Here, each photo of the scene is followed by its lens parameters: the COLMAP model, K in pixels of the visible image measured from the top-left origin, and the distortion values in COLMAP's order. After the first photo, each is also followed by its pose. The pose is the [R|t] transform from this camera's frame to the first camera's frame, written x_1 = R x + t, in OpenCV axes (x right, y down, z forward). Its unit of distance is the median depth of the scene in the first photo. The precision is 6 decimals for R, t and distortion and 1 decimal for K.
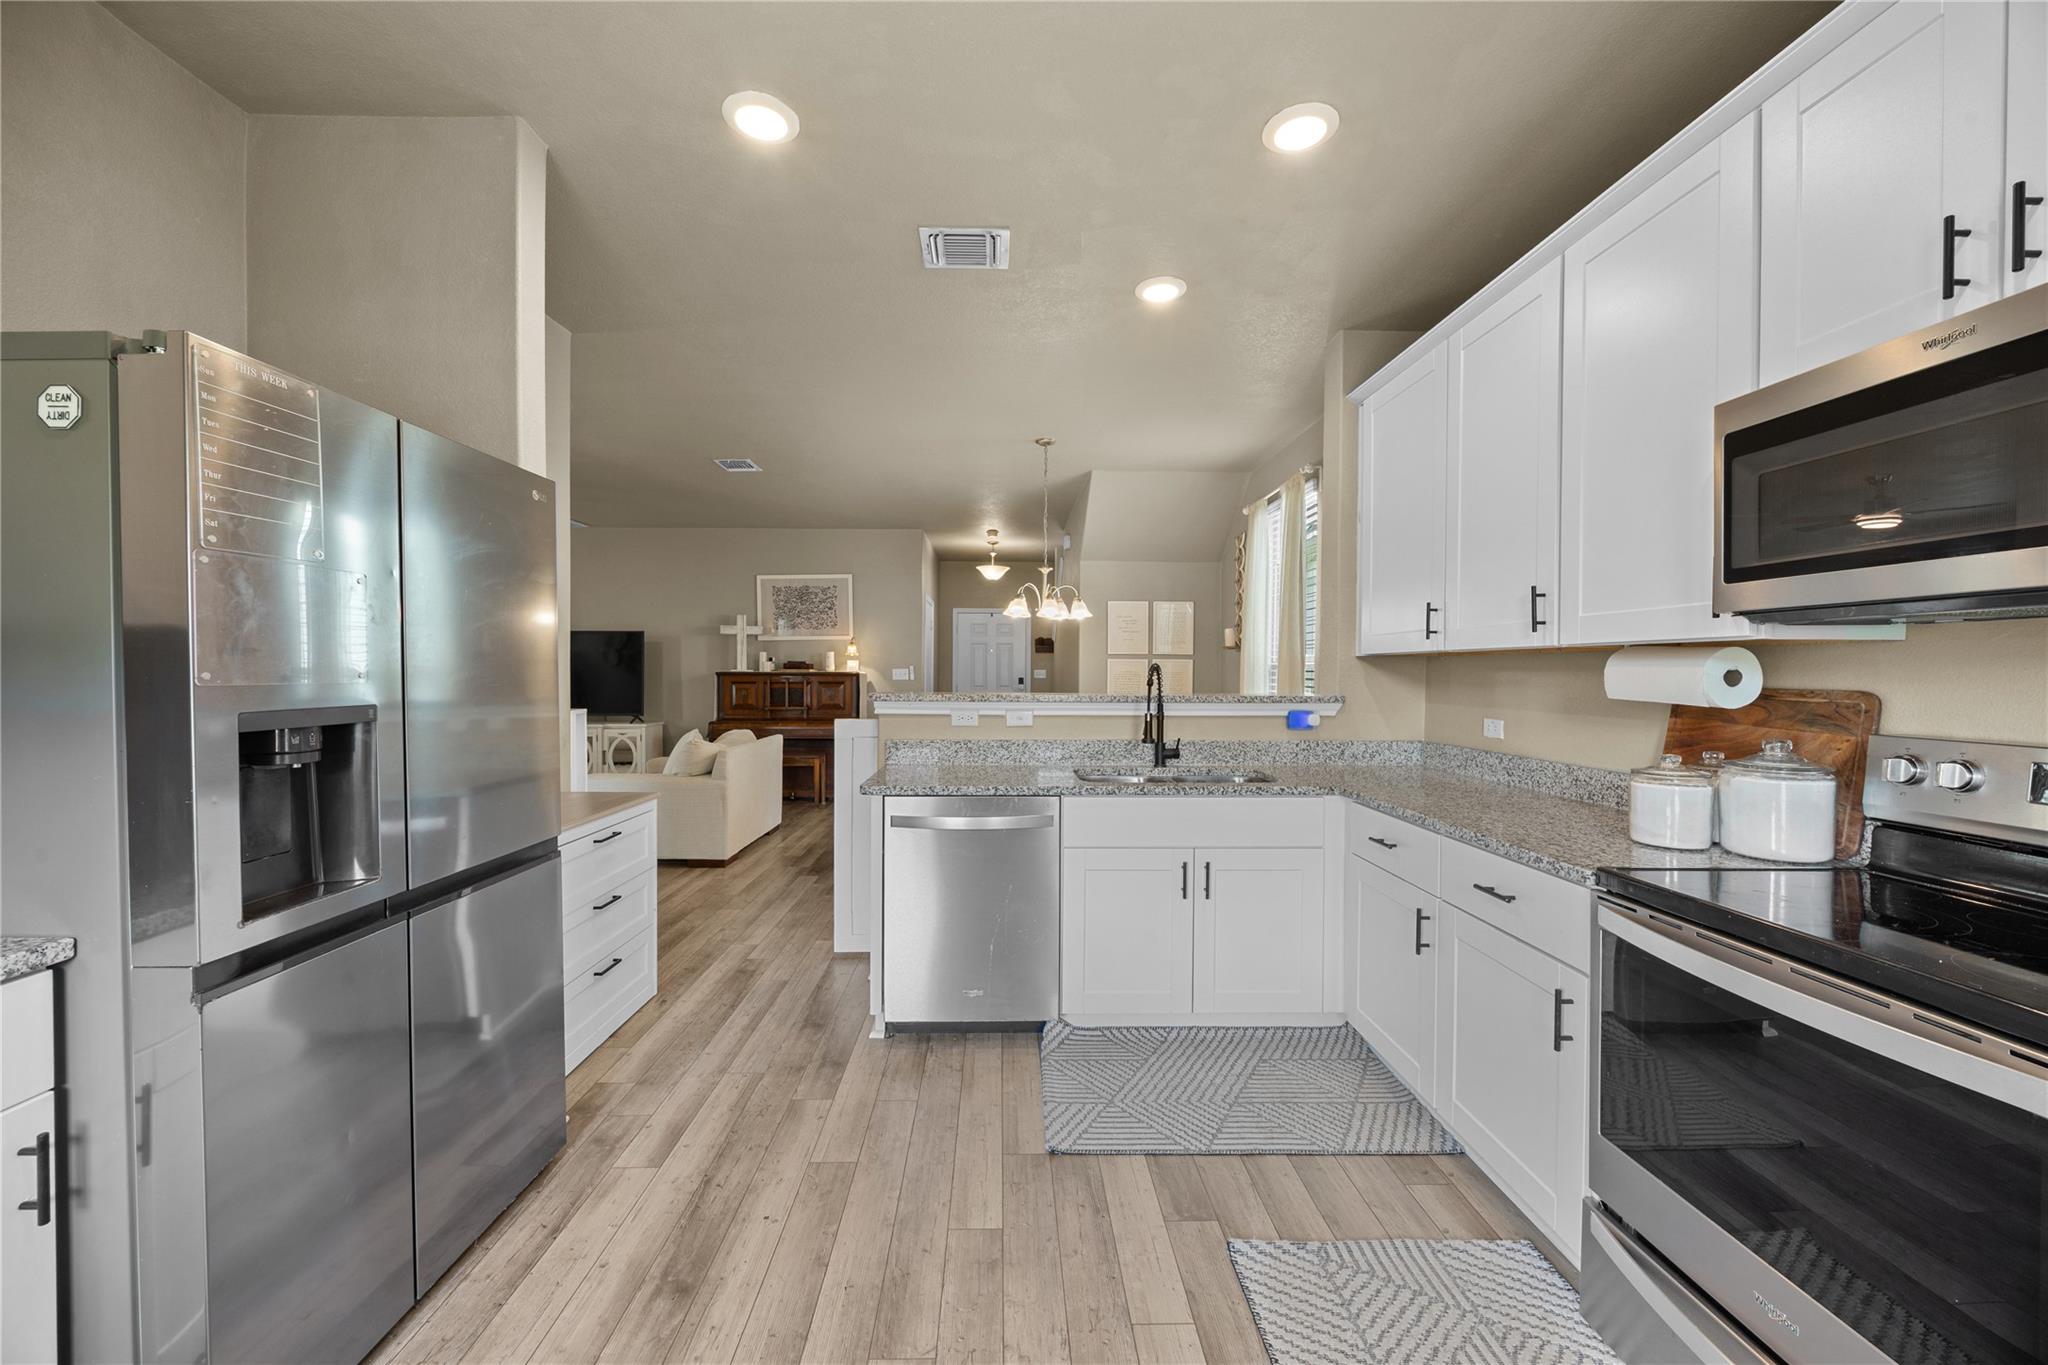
lens RADIAL K [[776.7, 0, 1023.3], [0, 776.7, 680.4], [0, 0, 1]] dist [-0.008797, 0.000742]
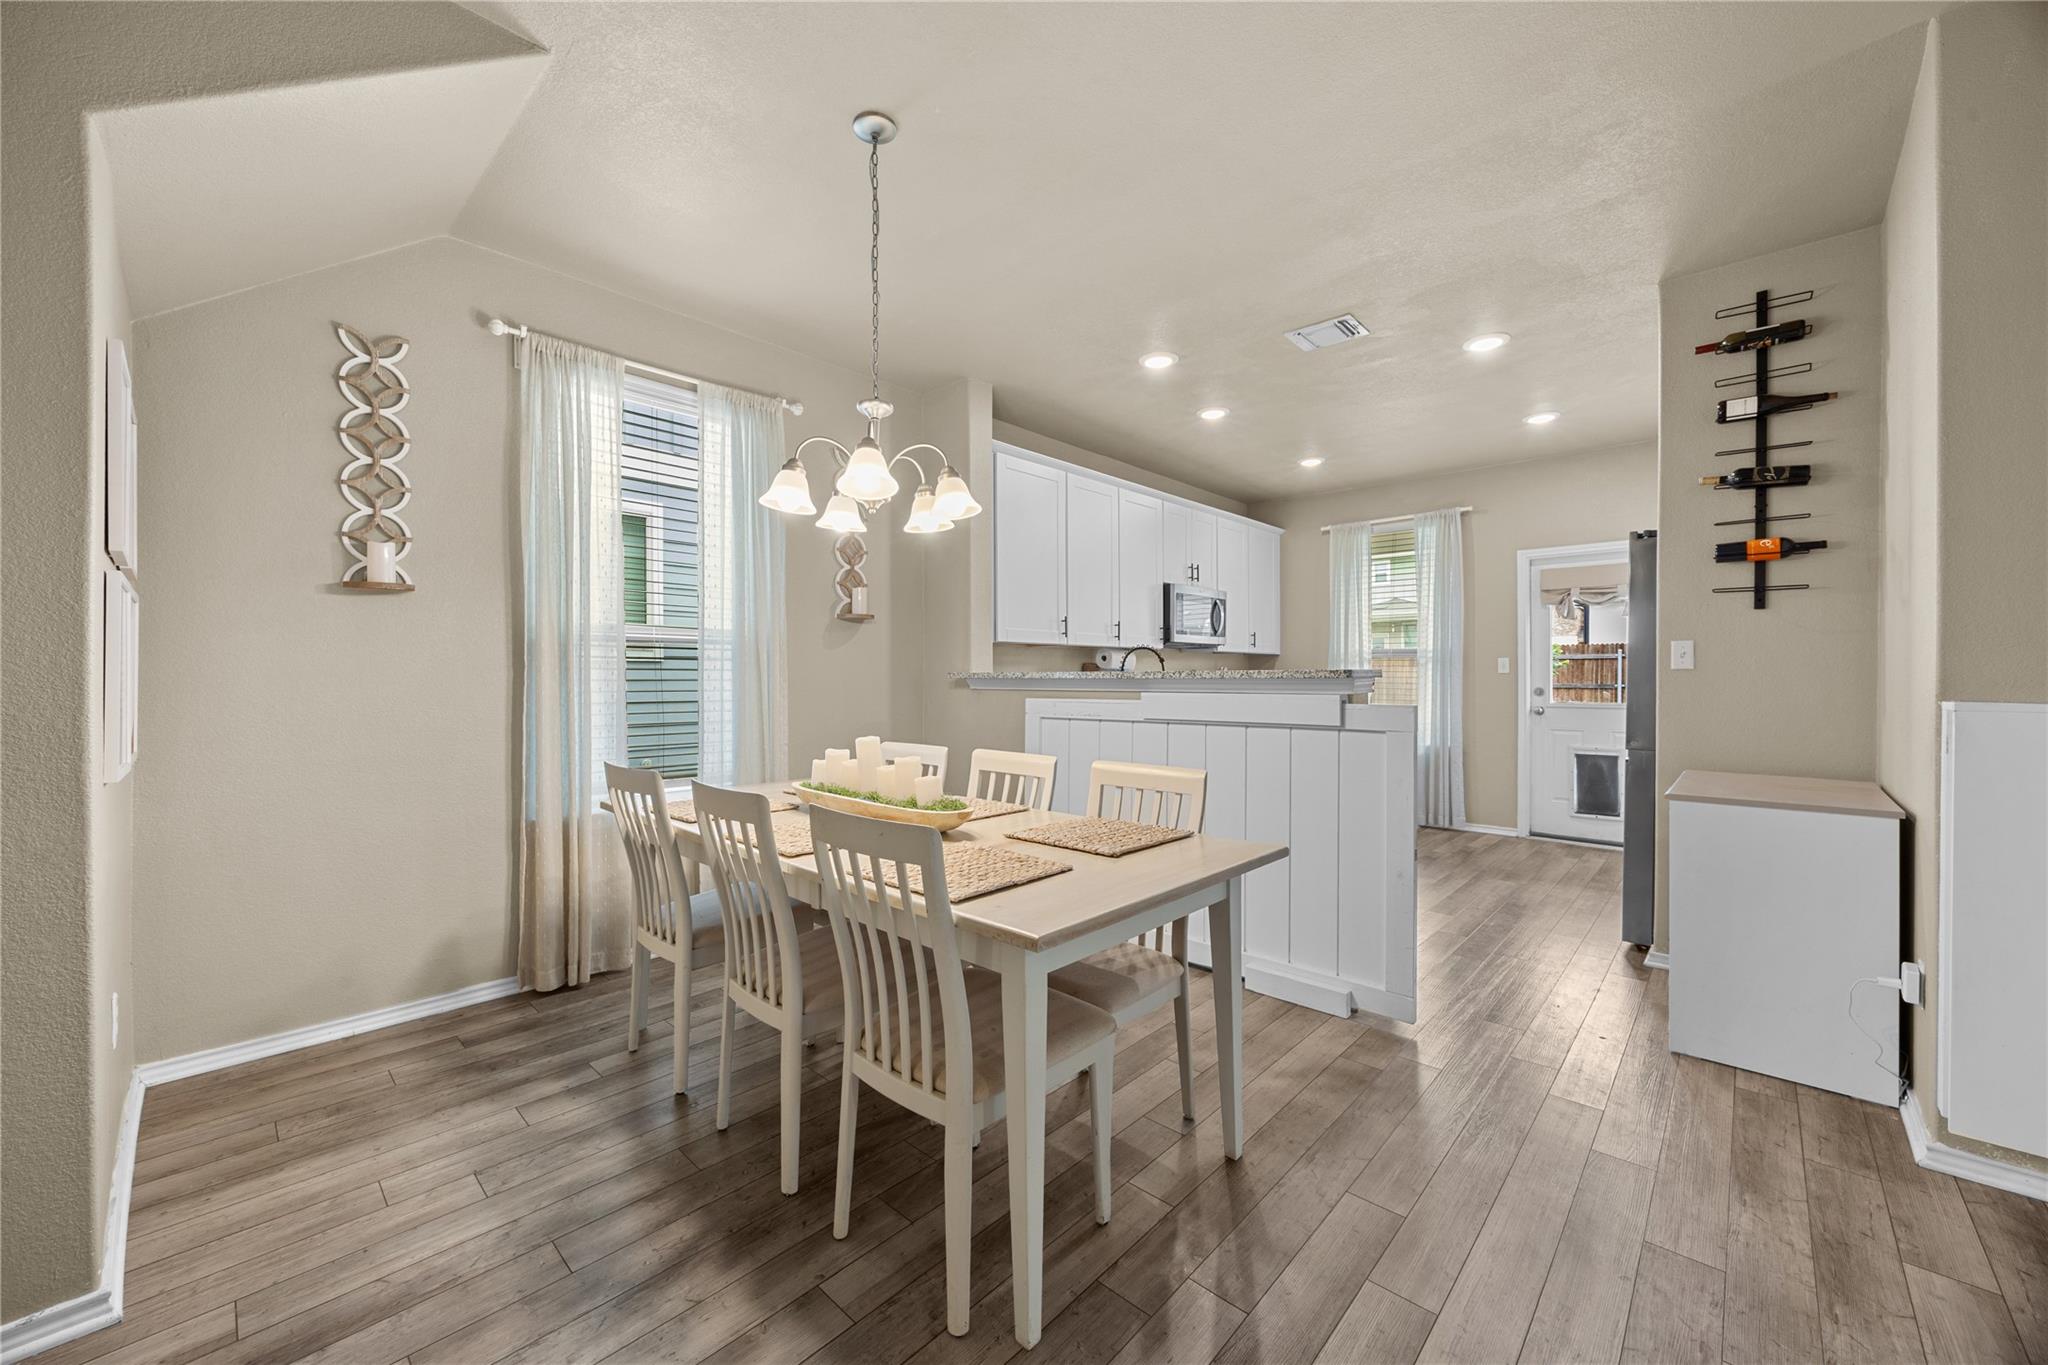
lens RADIAL K [[776.7, 0, 1020.5], [0, 776.7, 681.7], [0, 0, 1]] dist [-0.008797, 0.000742]
pose [[-0.707998, -0.004656, 0.706199, -0.709052], [0.009801, 0.999817, 0.016417, 0.019841], [-0.706146, 0.018545, -0.707823, 2.582564]]
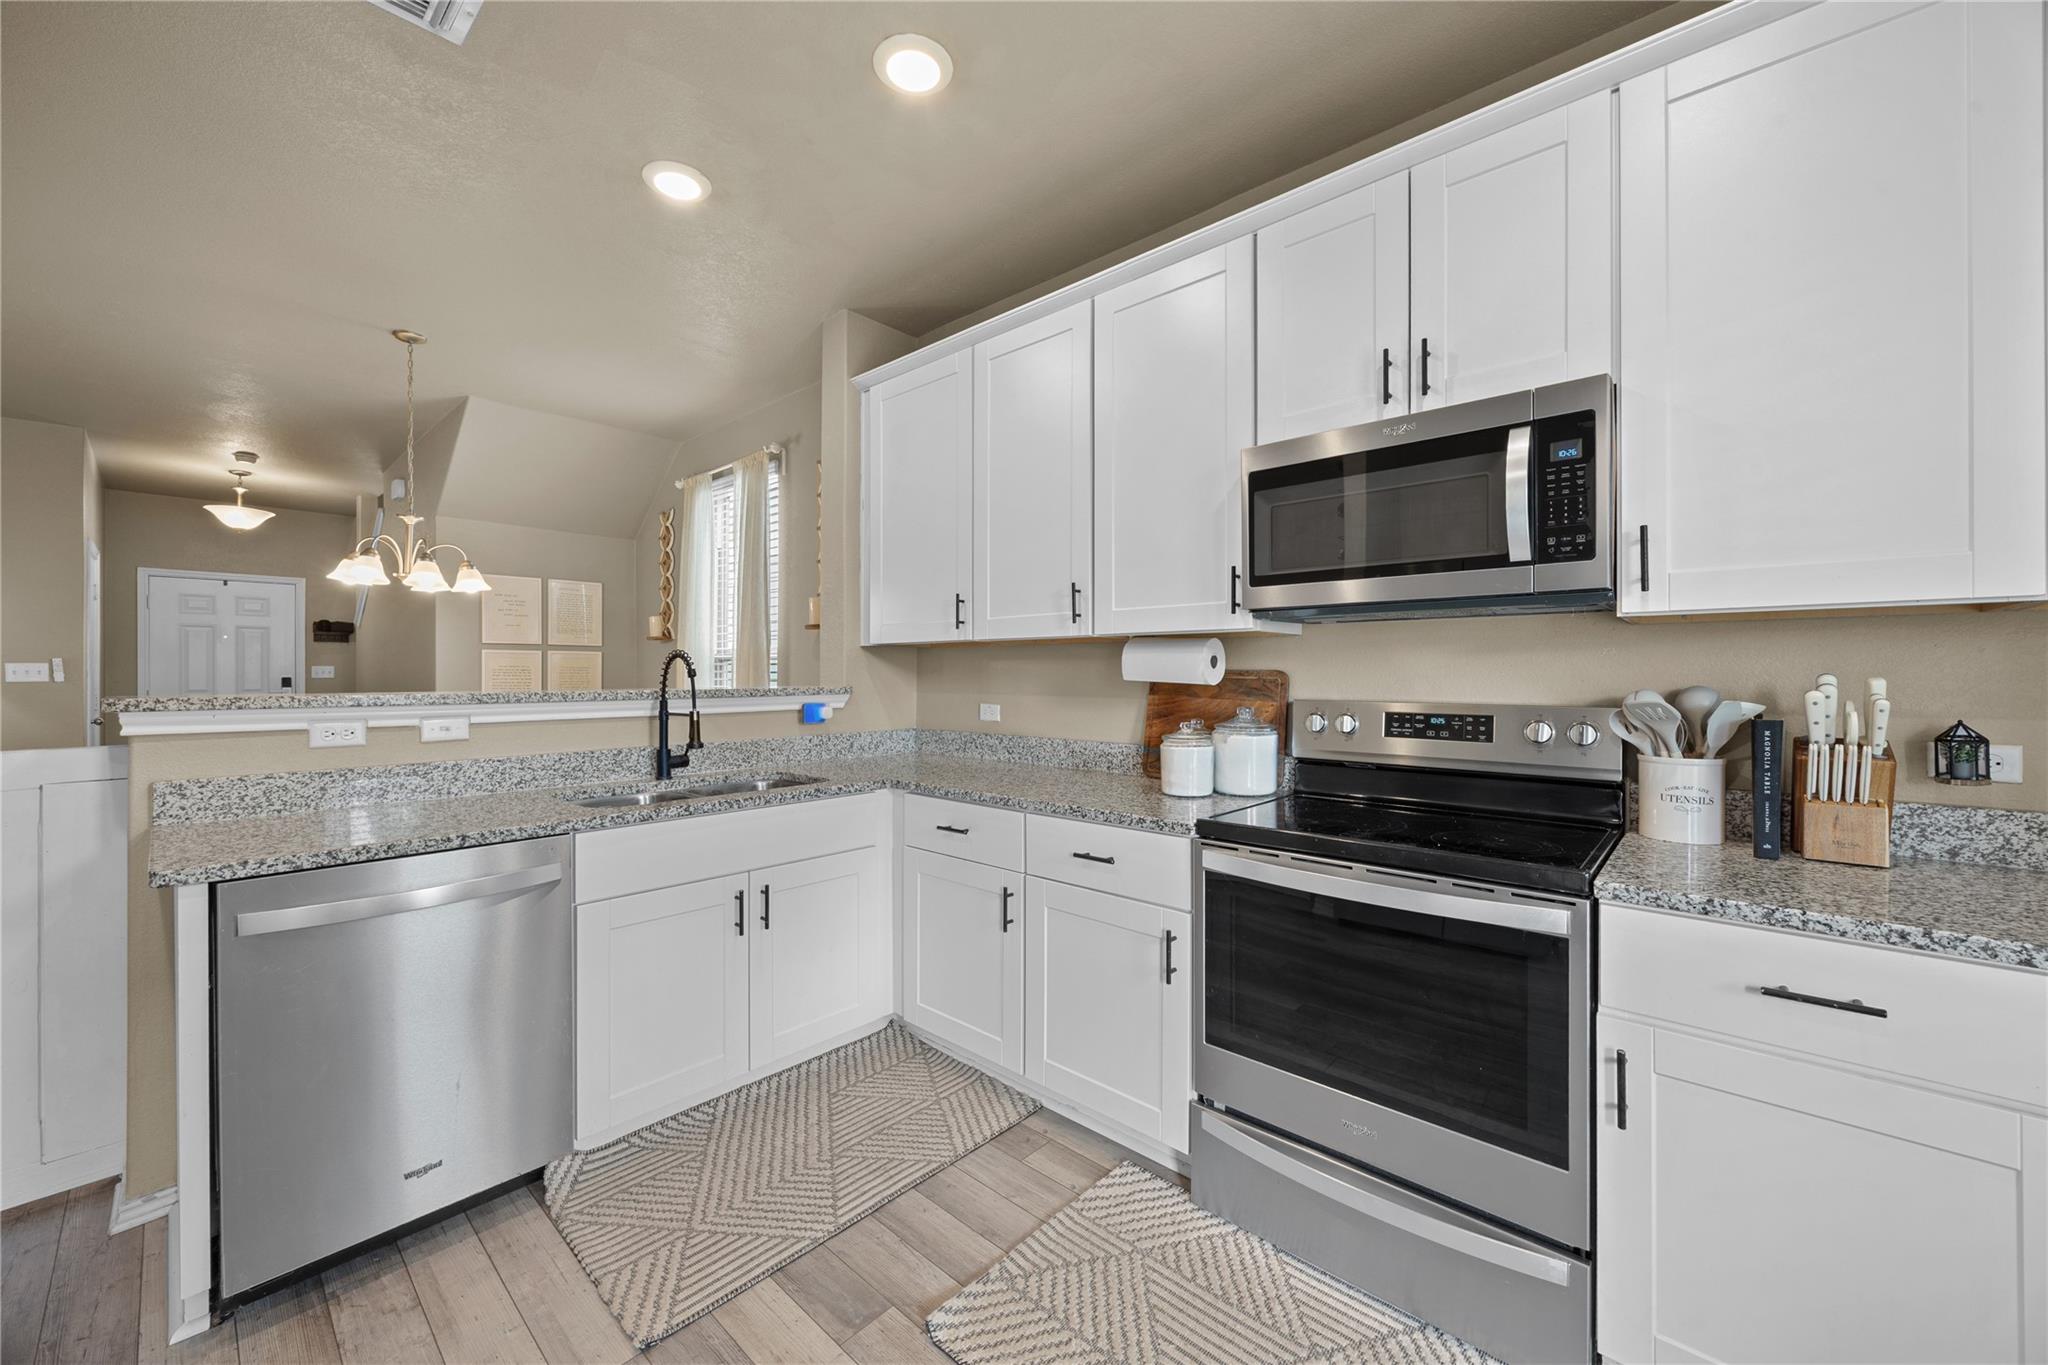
lens RADIAL K [[776.7, 0, 1028.9], [0, 776.7, 675.6], [0, 0, 1]] dist [-0.008797, 0.000742]
pose [[0.689144, -0.009253, 0.724566, -0.177872], [0.012809, 0.999918, 0.000587, 0.010945], [-0.724512, 0.008877, 0.689205, 0.220300]]
